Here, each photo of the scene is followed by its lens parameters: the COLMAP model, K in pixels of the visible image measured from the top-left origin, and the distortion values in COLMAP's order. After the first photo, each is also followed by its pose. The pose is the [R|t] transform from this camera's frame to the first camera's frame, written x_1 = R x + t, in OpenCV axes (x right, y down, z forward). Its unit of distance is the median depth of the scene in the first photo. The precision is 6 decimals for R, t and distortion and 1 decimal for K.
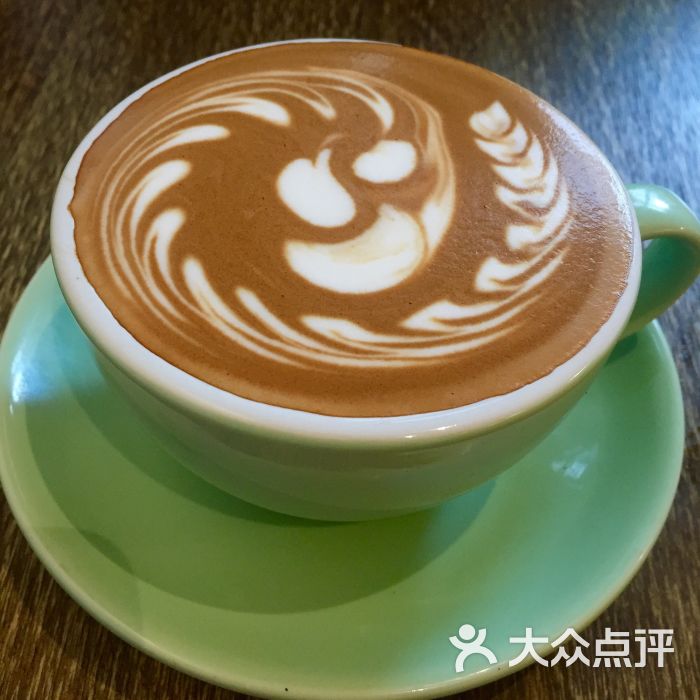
lens RADIAL K [[851.8, 0, 381.9], [0, 851.8, 350.0], [0, 0, 1]] dist [0.100841, -0.214804]
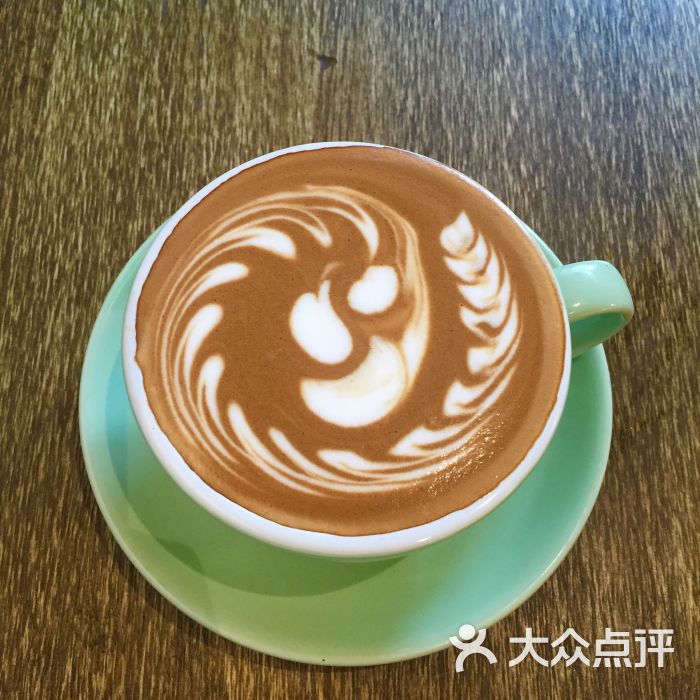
lens RADIAL K [[851.8, 0, 381.9], [0, 851.8, 350.0], [0, 0, 1]] dist [0.100841, -0.214804]
pose [[0.999084, -0.041851, -0.008919, 0.024076], [0.042524, 0.947808, 0.315994, -0.533962], [-0.004771, -0.316084, 0.948719, -0.225102]]
